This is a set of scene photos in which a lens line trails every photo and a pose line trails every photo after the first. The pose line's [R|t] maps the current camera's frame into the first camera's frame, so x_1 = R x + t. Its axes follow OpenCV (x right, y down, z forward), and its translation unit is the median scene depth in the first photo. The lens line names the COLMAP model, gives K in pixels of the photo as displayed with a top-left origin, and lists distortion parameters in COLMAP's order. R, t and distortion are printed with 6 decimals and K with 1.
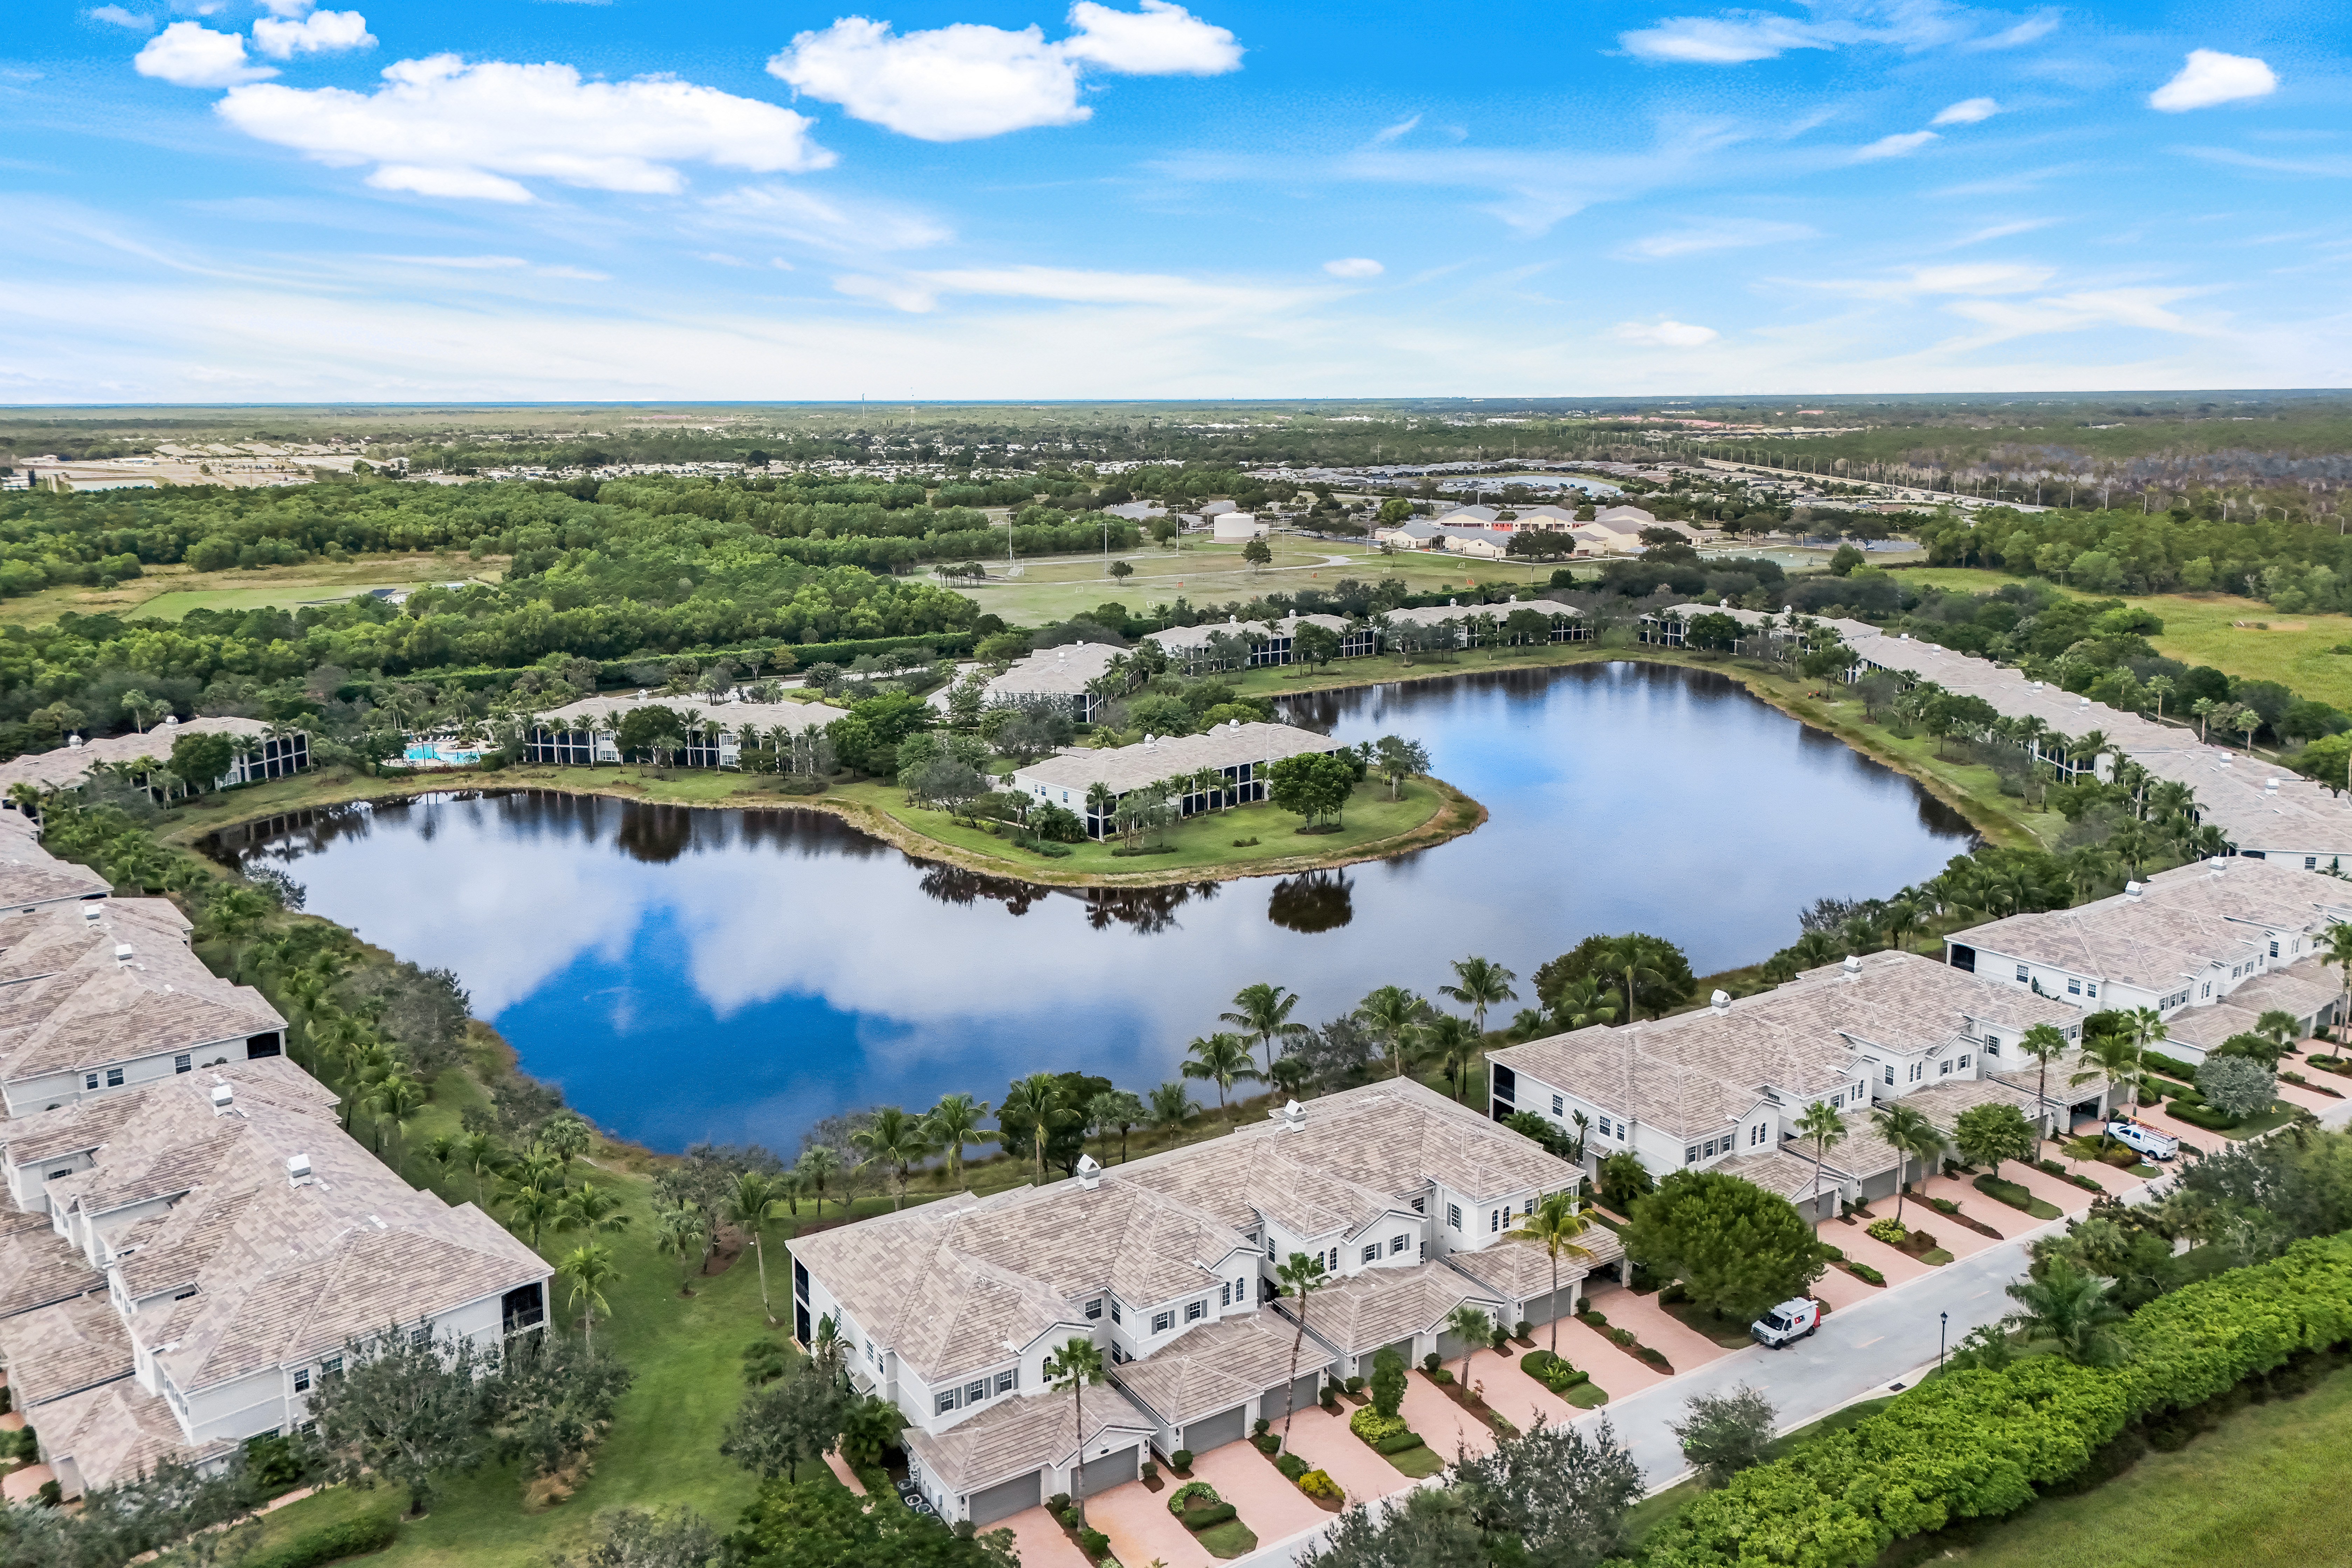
lens RADIAL K [[1752.0, 0, 1180.1], [0, 1752.0, 781.0], [0, 0, 1]] dist [0.077002, -0.047068]
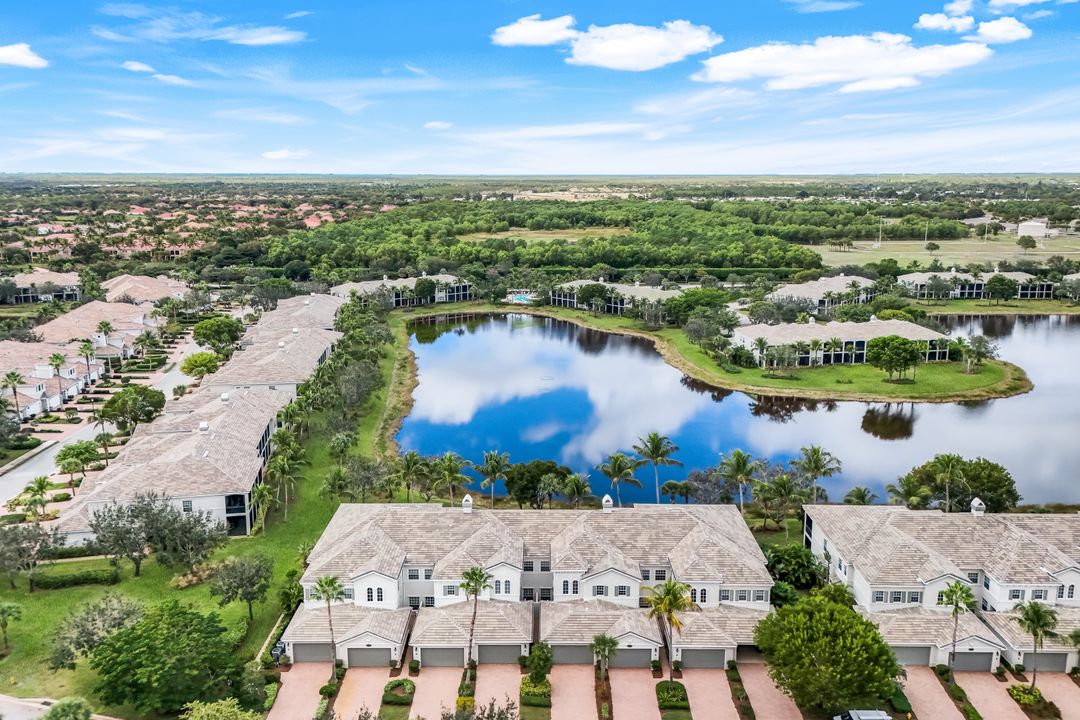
lens RADIAL K [[804.5, 0, 541.7], [0, 804.5, 360.1], [0, 0, 1]] dist [0.077002, -0.047068]
pose [[0.847406, 0.131347, -0.514443, 0.199898], [-0.123012, 0.991123, 0.050423, 0.010660], [0.516499, 0.020554, 0.856041, 0.150617]]
